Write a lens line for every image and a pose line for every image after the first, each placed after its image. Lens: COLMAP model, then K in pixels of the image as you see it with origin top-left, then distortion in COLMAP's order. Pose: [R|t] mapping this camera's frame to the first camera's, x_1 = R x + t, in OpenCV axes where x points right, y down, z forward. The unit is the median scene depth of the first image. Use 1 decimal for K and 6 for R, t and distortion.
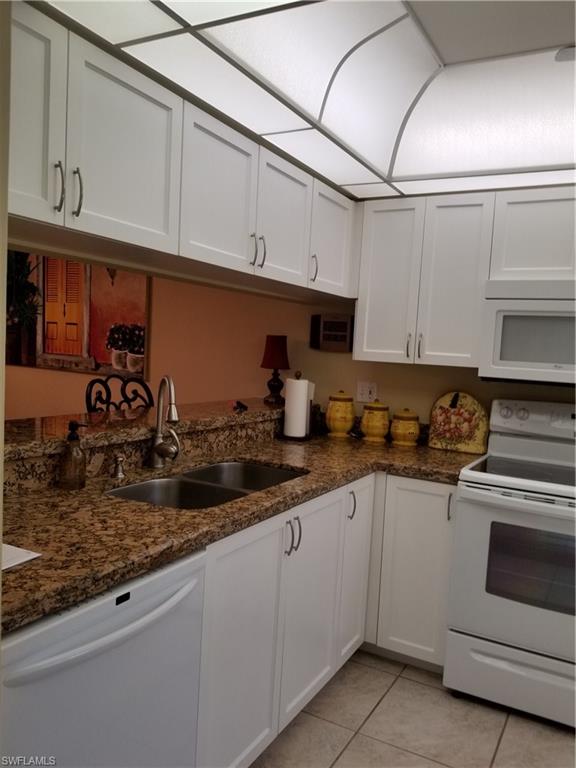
lens RADIAL K [[602.2, 0, 287.9], [0, 602.2, 395.7], [0, 0, 1]] dist [0.095959, -0.144831]
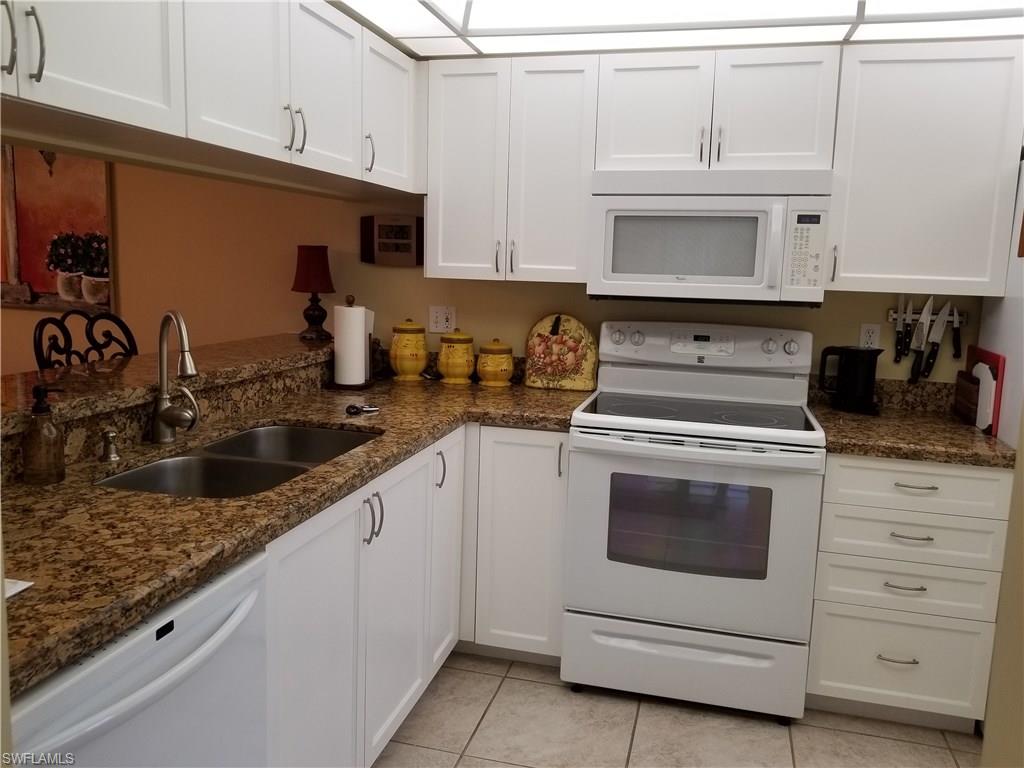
lens RADIAL K [[806.8, 0, 500.5], [0, 806.8, 370.8], [0, 0, 1]] dist [0.088991, -0.143775]
pose [[0.971591, -0.060206, 0.228882, -0.042218], [0.045852, 0.996663, 0.067529, -0.008132], [-0.232183, -0.055116, 0.971109, -0.002763]]
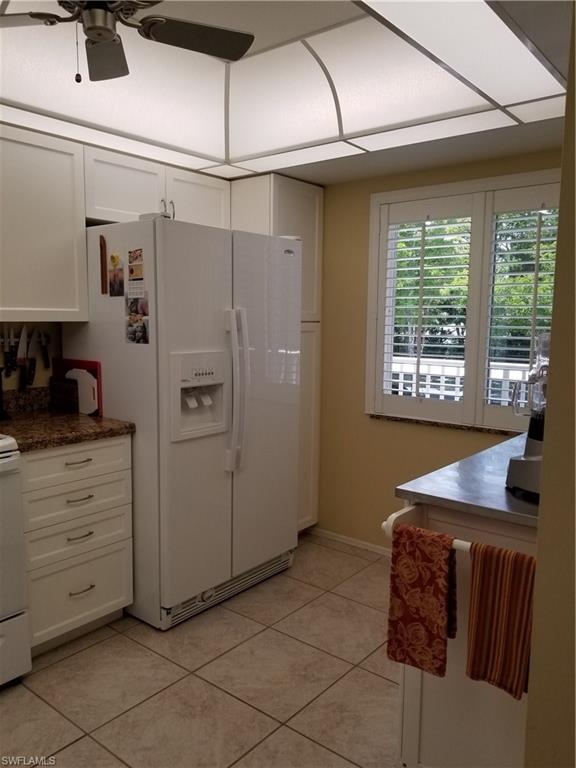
lens RADIAL K [[610.3, 0, 288.1], [0, 610.3, 395.5], [0, 0, 1]] dist [0.049110, -0.070078]
pose [[0.174763, -0.186073, 0.966868, -0.217302], [0.085258, 0.981152, 0.173412, -0.030868], [-0.980912, 0.052127, 0.187333, 0.266395]]
